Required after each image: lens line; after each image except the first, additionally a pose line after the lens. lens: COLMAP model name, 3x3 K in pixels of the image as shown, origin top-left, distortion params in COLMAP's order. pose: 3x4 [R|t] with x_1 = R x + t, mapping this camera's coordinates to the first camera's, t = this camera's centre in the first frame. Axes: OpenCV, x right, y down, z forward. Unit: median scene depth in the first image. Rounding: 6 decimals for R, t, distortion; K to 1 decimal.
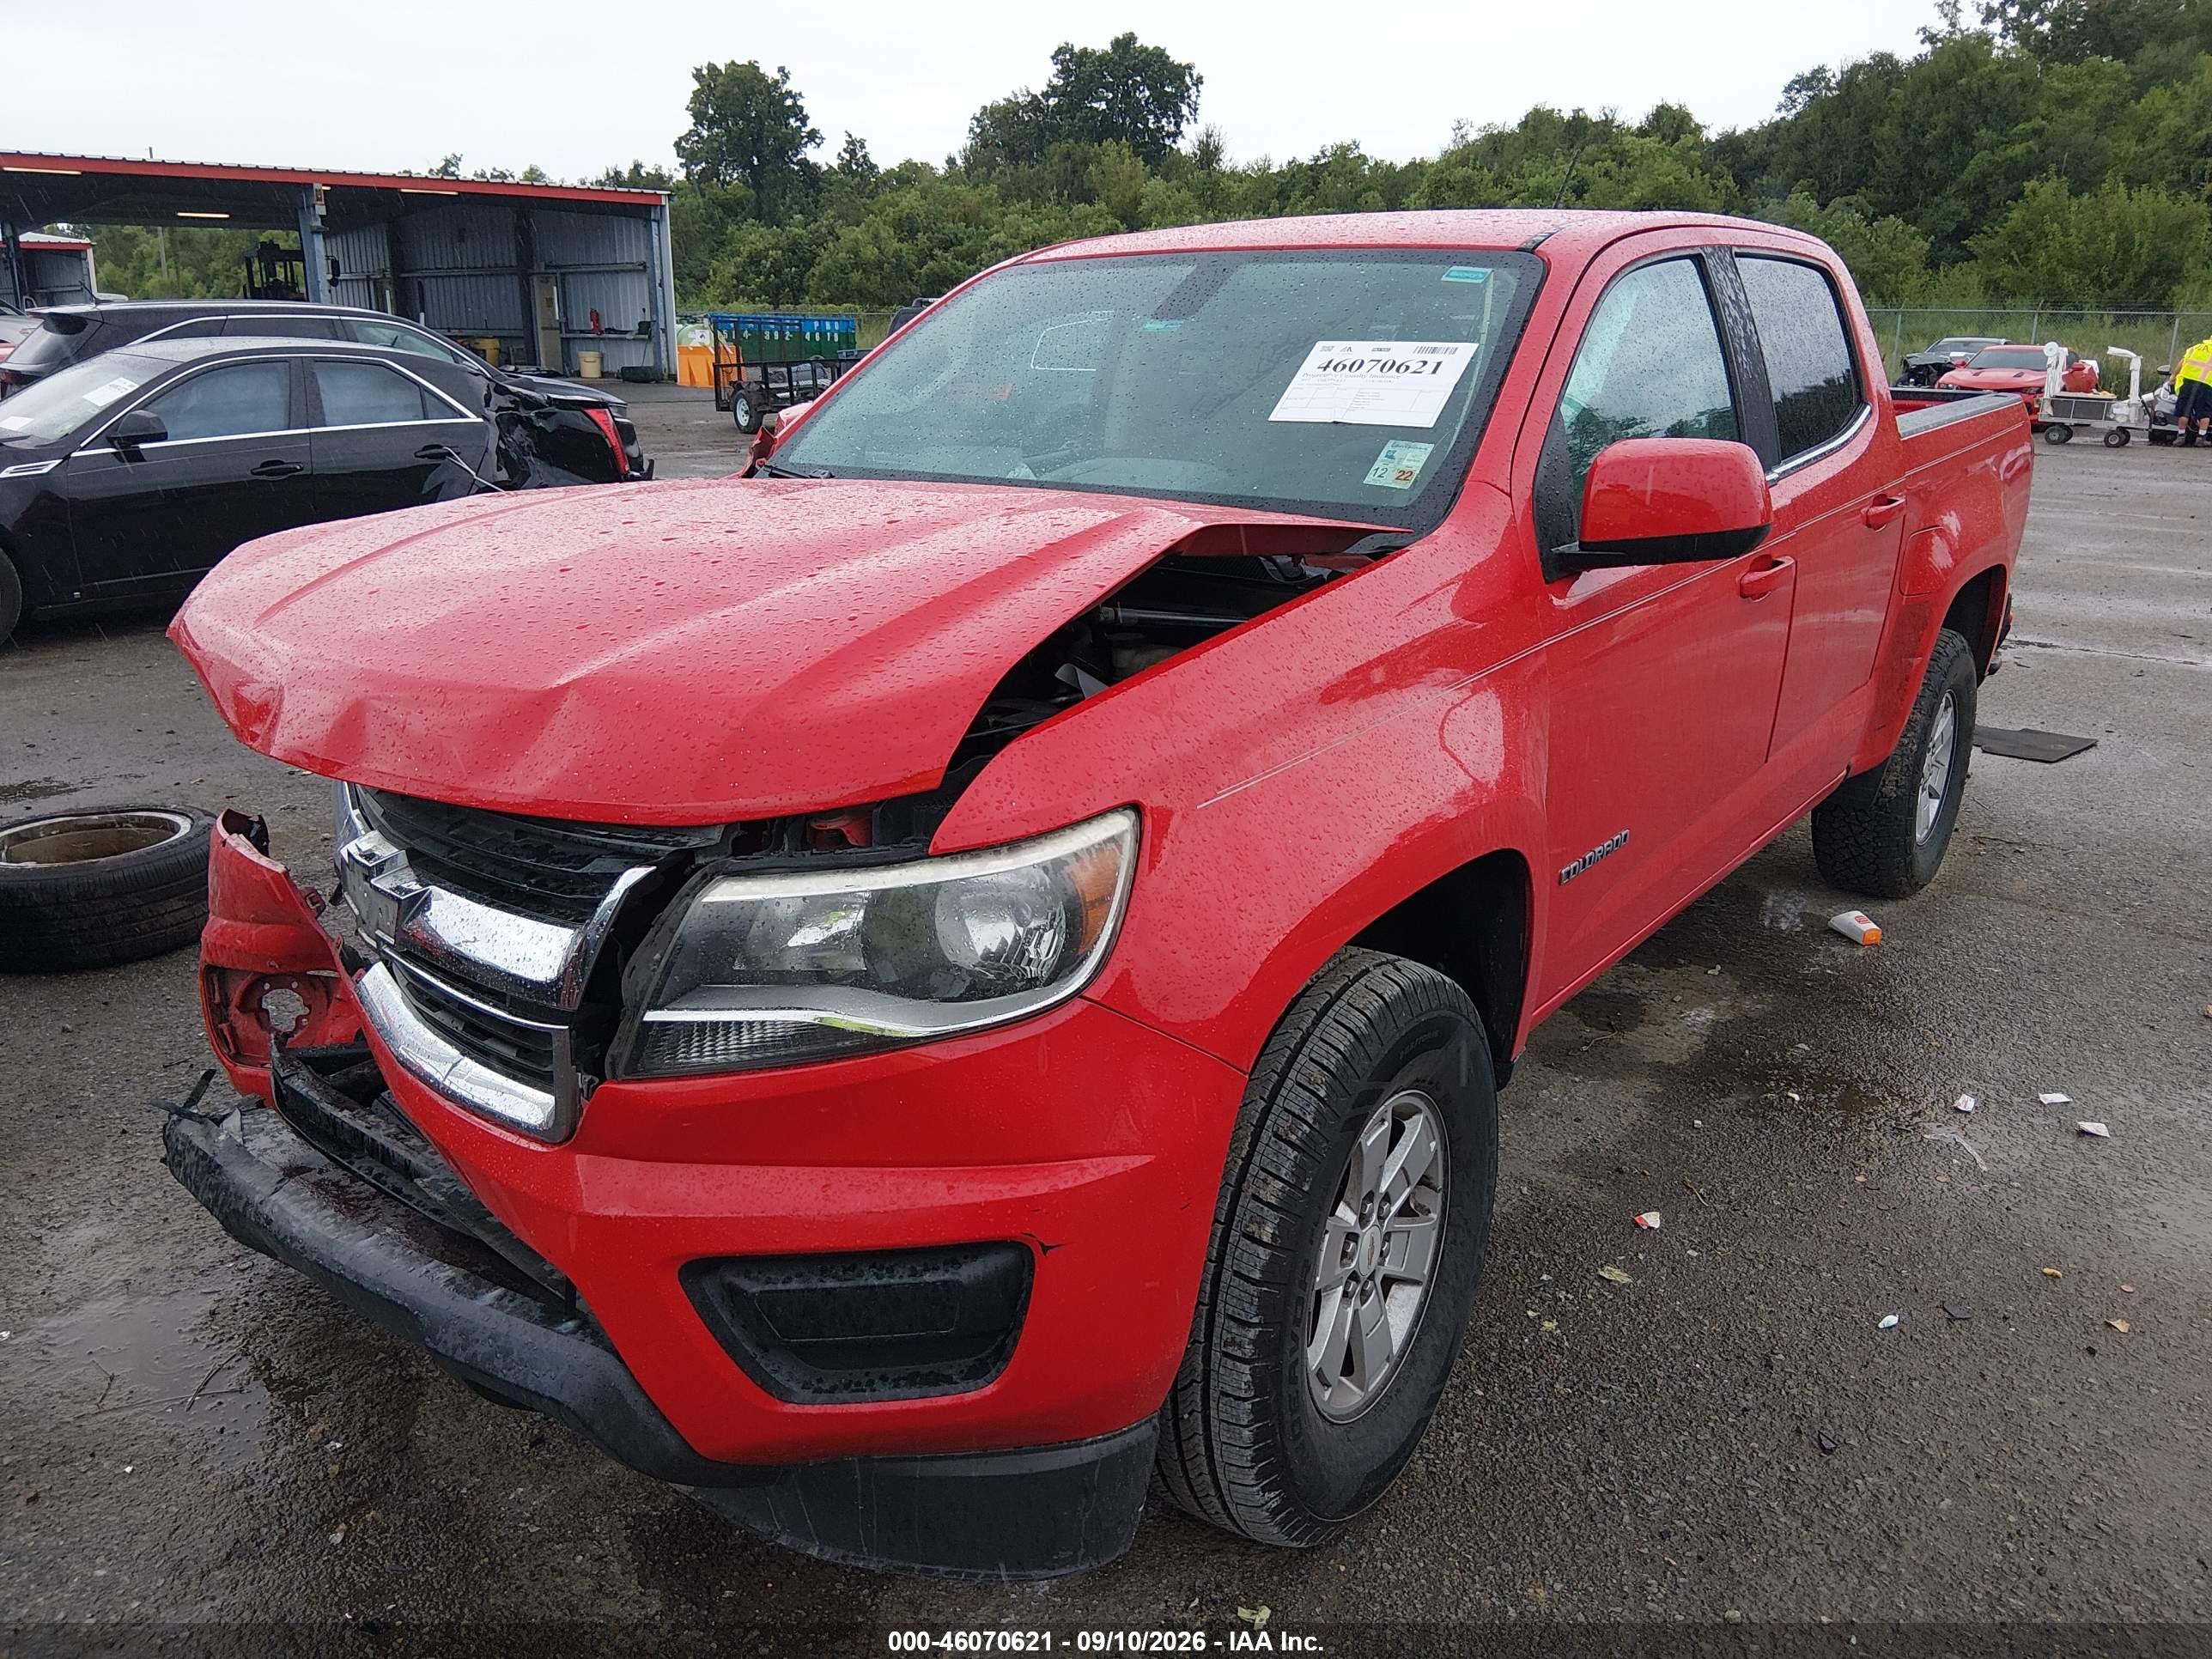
lens RADIAL K [[1642.3, 0, 1106.0], [0, 1642.3, 829.5], [0, 0, 1]] dist [0.108564, -0.178932]
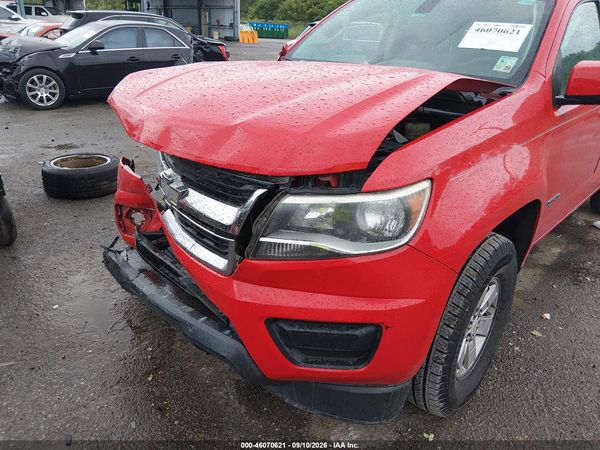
lens RADIAL K [[445.5, 0, 300.0], [0, 445.5, 225.0], [0, 0, 1]] dist [0.108564, -0.178932]
pose [[0.992429, 0.079749, -0.093408, -0.102331], [-0.068621, 0.990779, 0.116828, -0.008667], [0.101864, -0.109534, 0.988750, 0.165173]]
